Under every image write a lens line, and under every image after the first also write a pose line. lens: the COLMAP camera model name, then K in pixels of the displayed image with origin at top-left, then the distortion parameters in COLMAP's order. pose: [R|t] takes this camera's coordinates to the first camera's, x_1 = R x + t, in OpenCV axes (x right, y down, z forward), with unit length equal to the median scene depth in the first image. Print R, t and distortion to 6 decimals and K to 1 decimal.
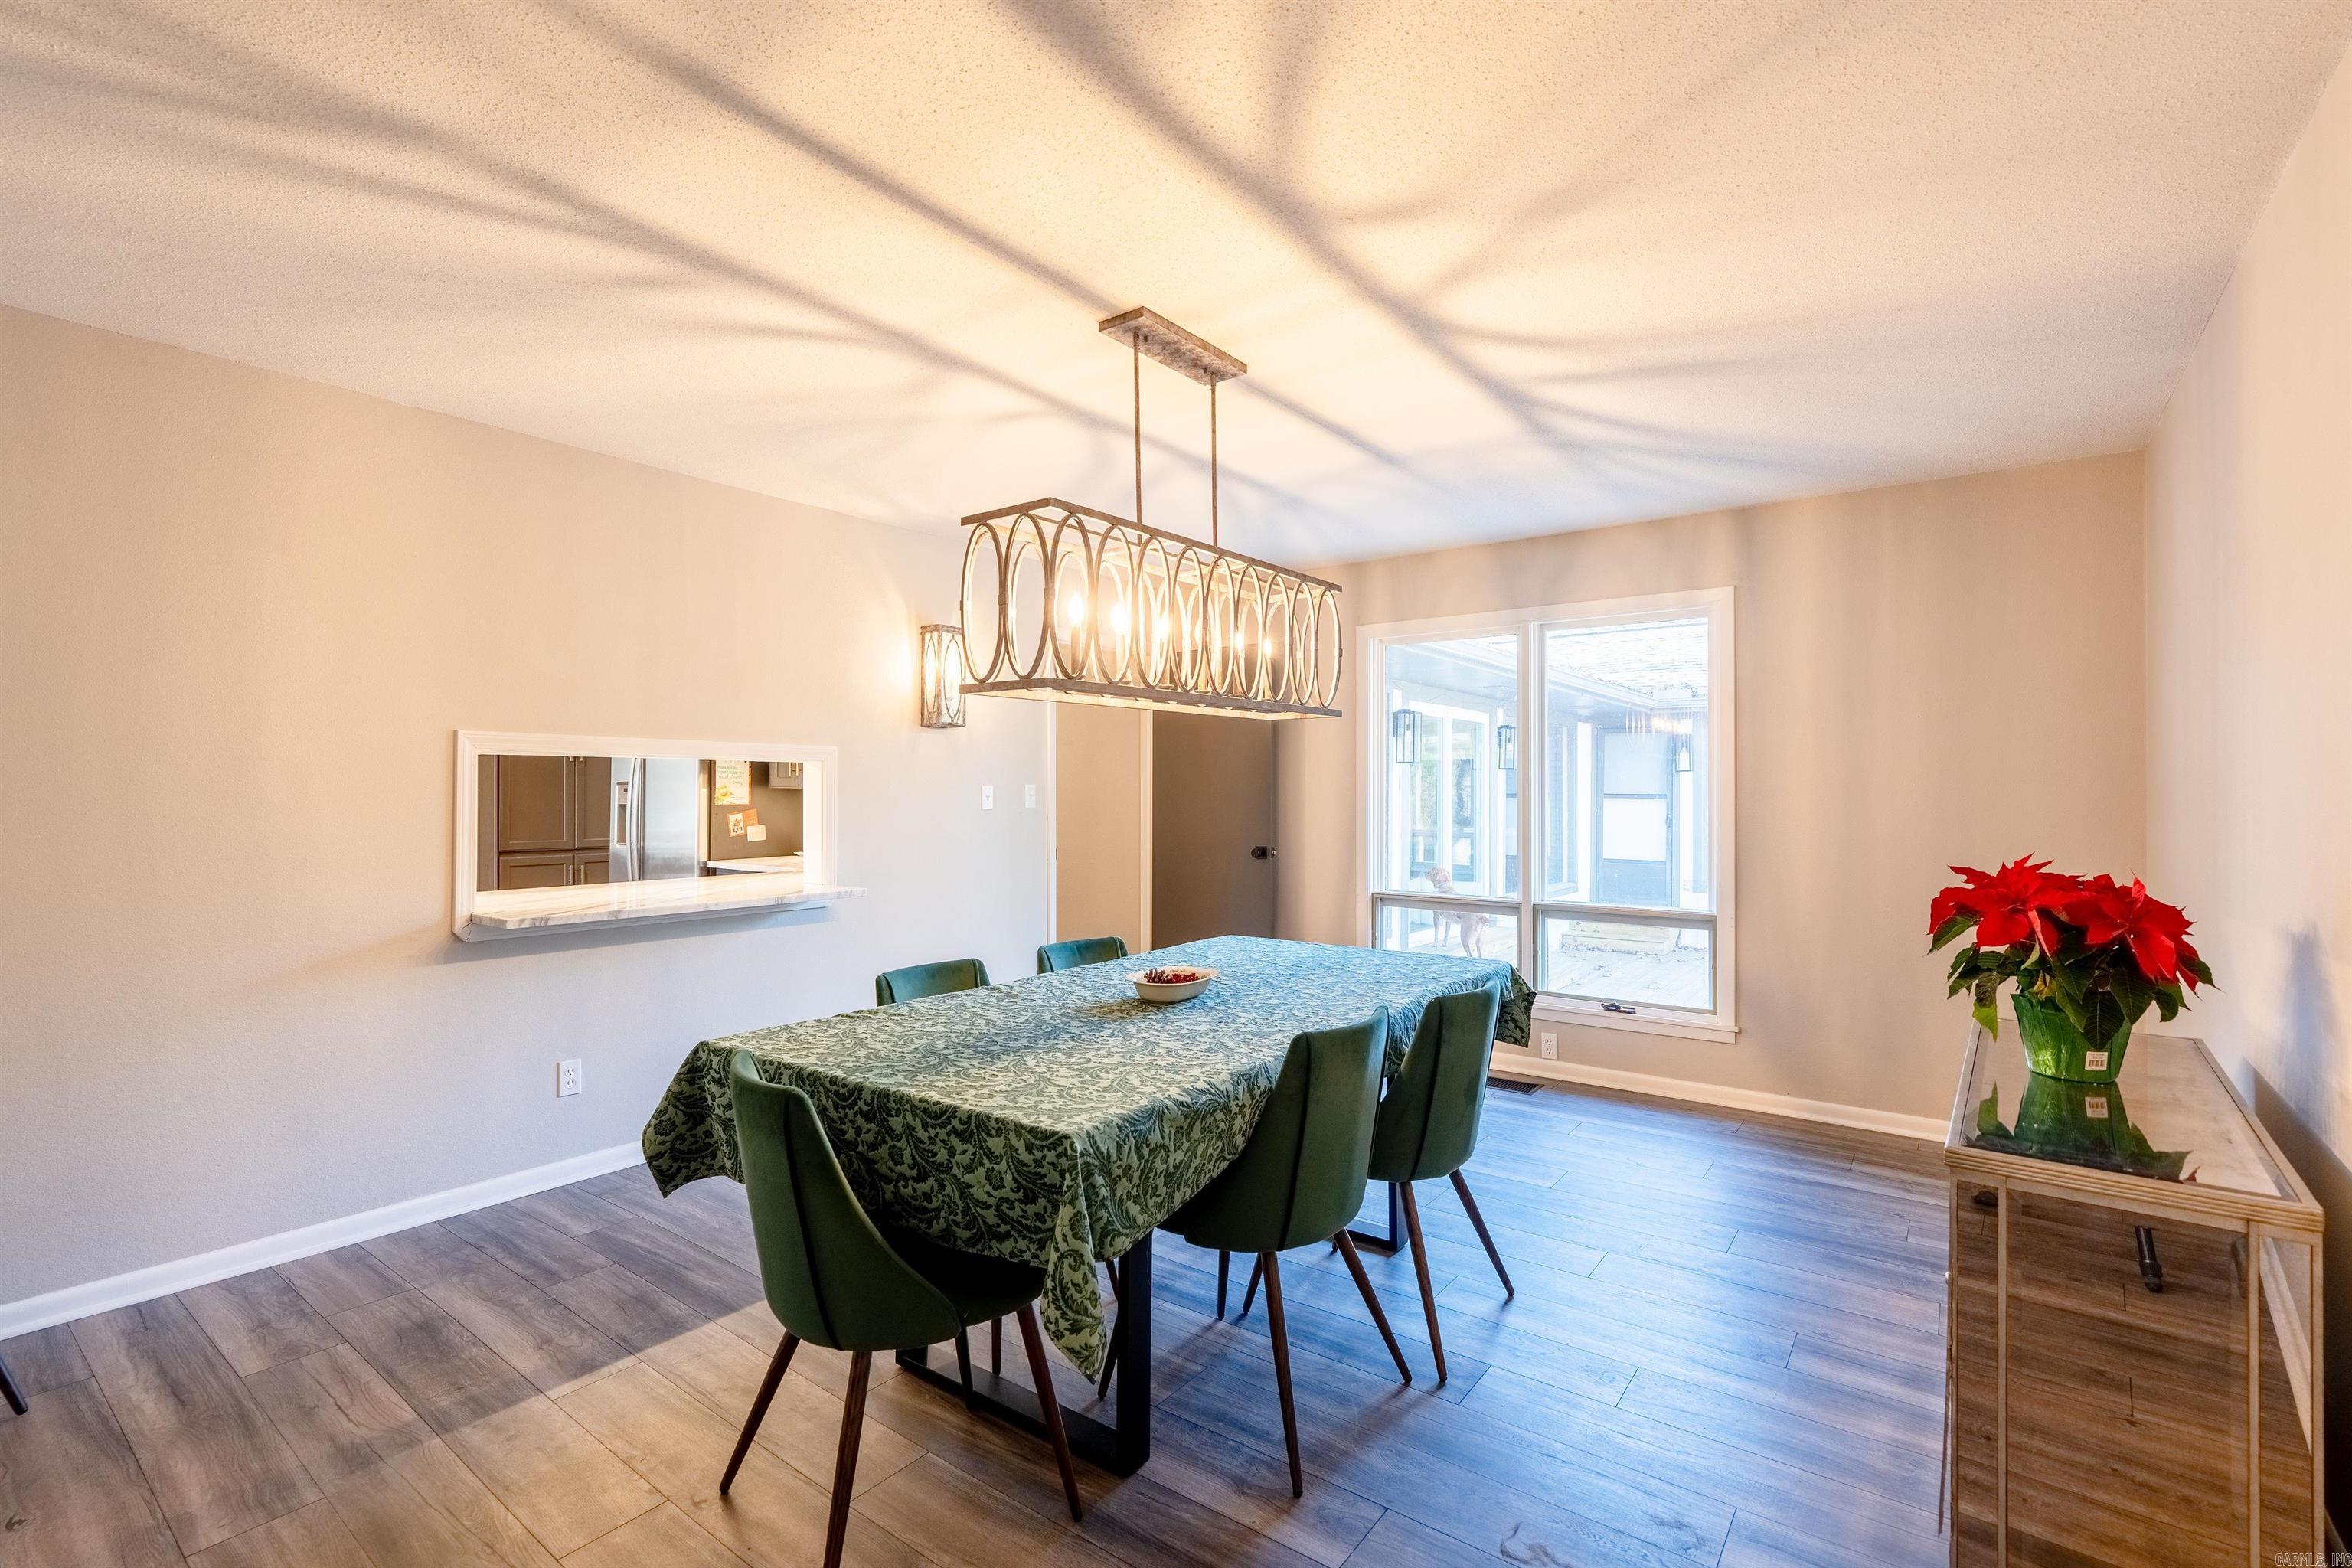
lens RADIAL K [[1053.8, 0, 1169.3], [0, 1053.8, 781.6], [0, 0, 1]] dist [-0.000670, 0.000141]
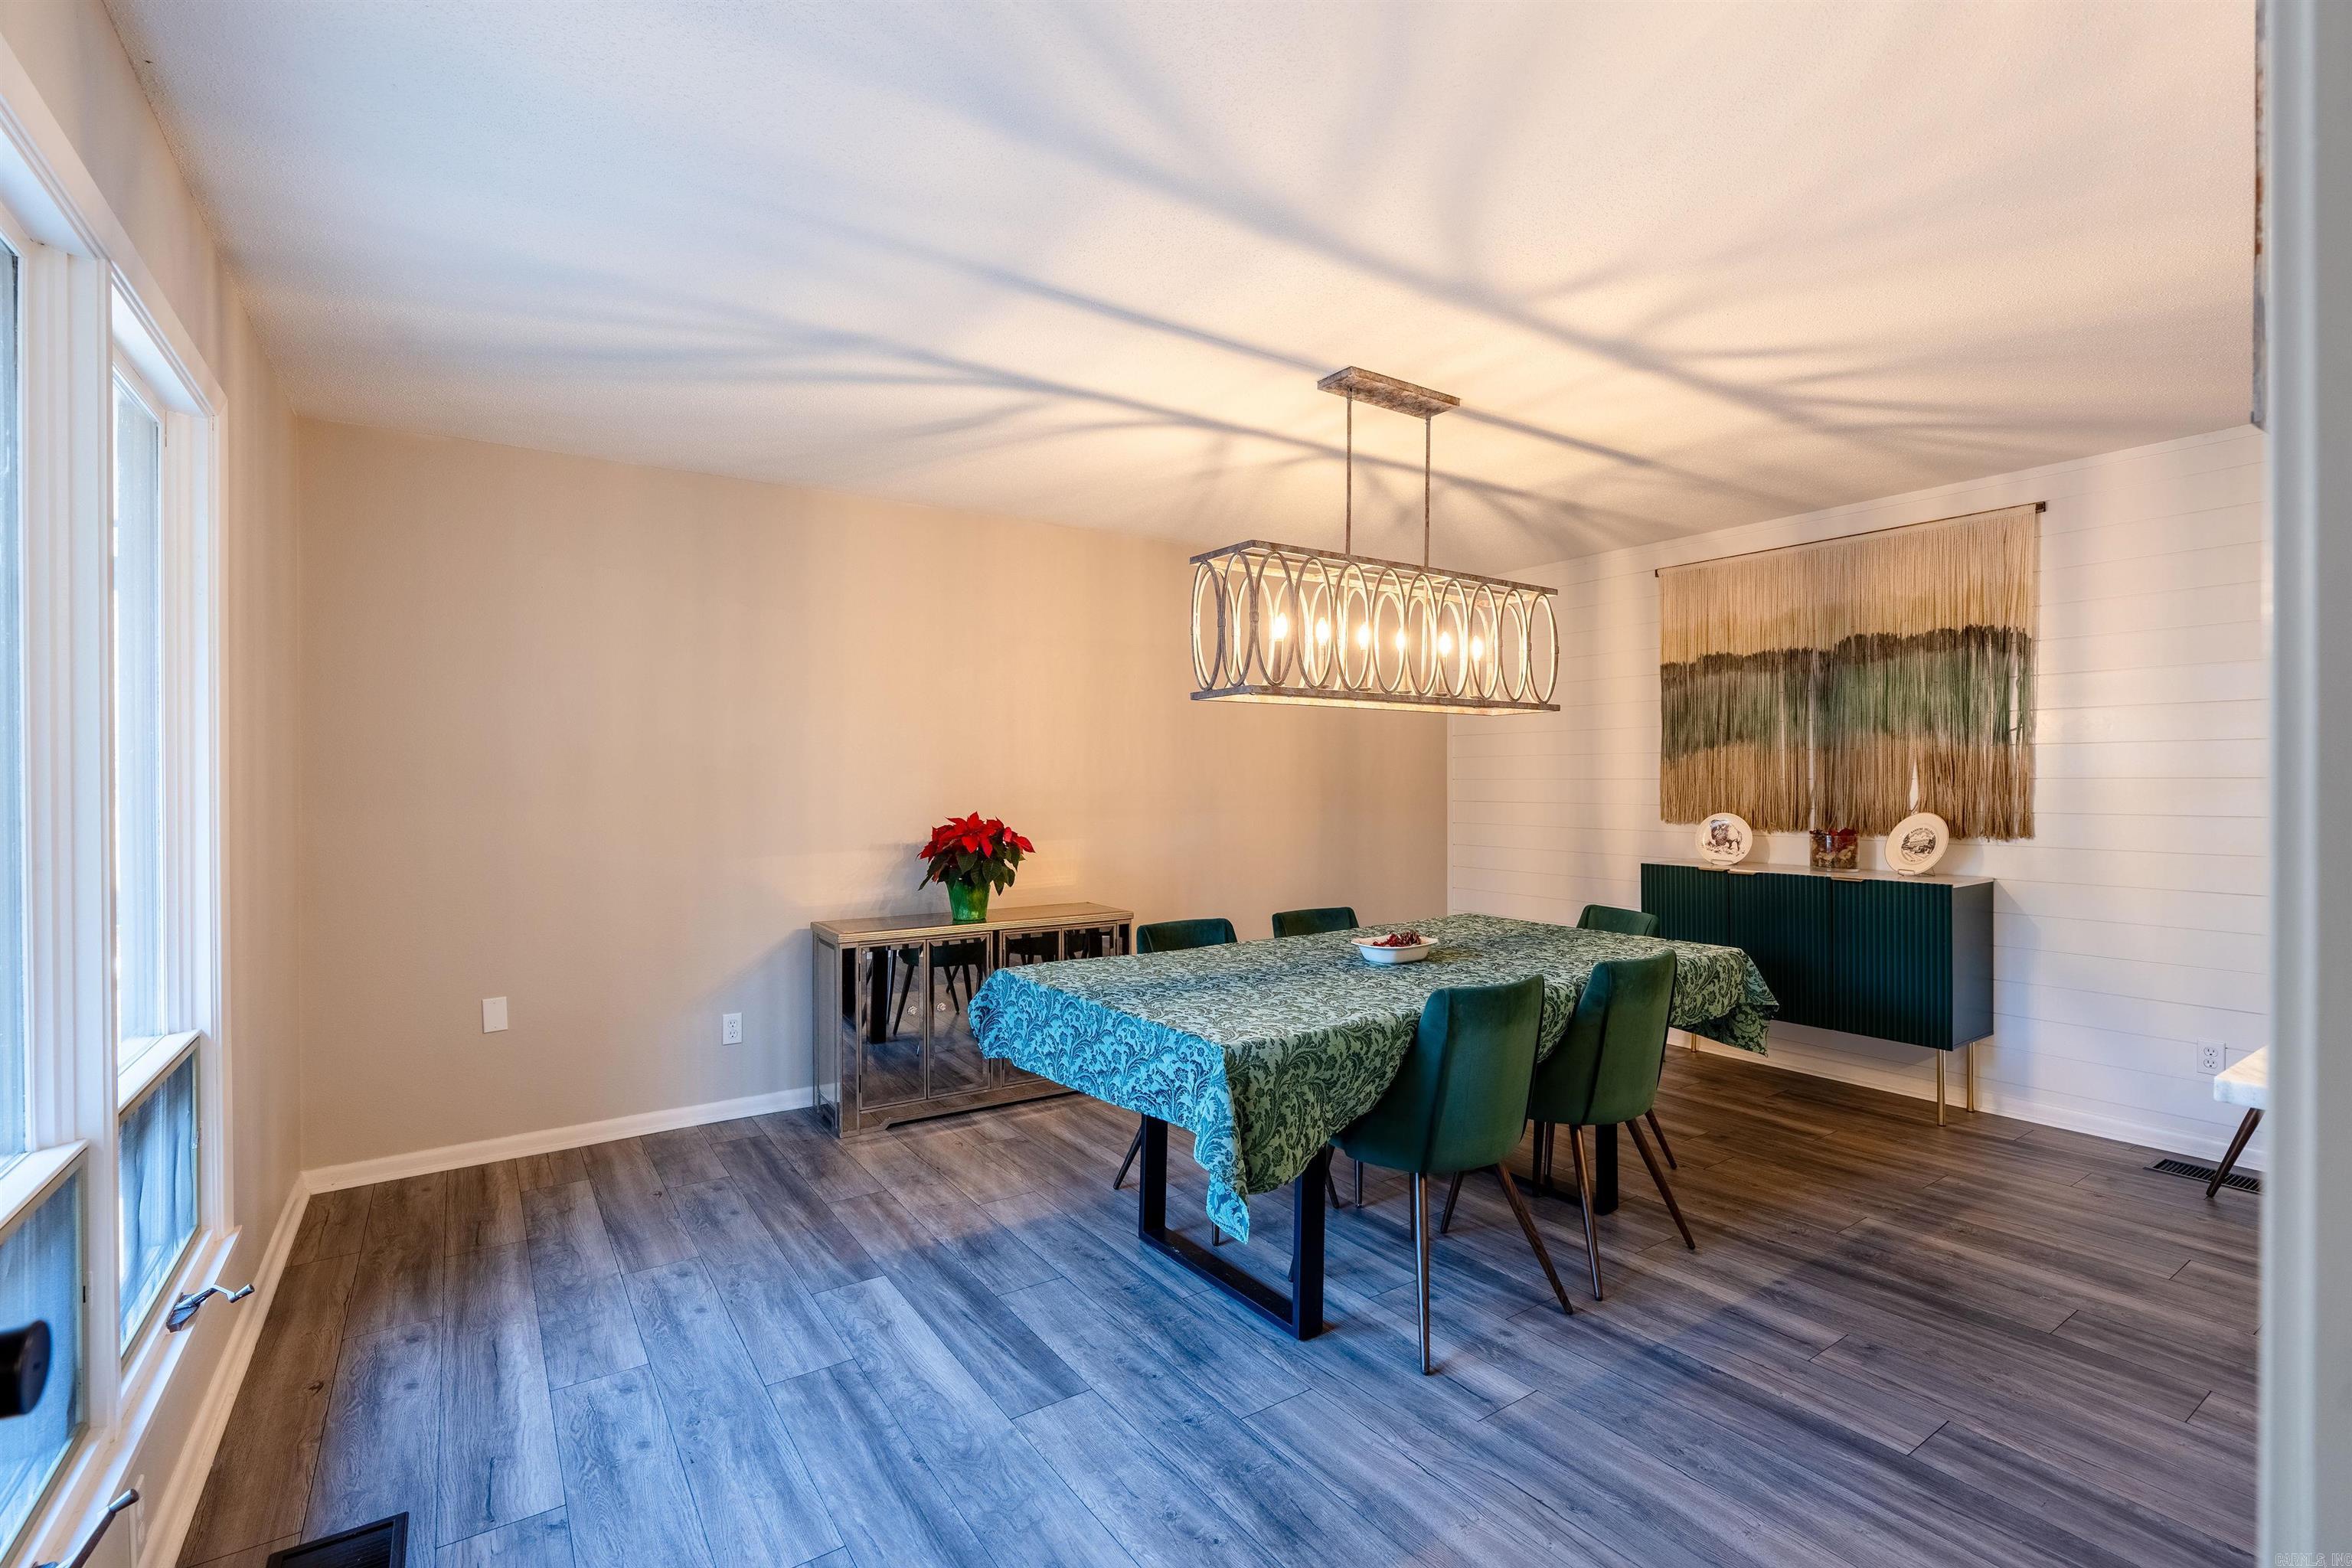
lens RADIAL K [[1053.8, 0, 1169.3], [0, 1053.8, 781.6], [0, 0, 1]] dist [-0.000670, 0.000141]
pose [[-0.948949, 0.003419, 0.315410, -0.128398], [0.001774, 0.999983, -0.005503, 0.016737], [-0.315423, -0.004663, -0.948940, 2.177528]]
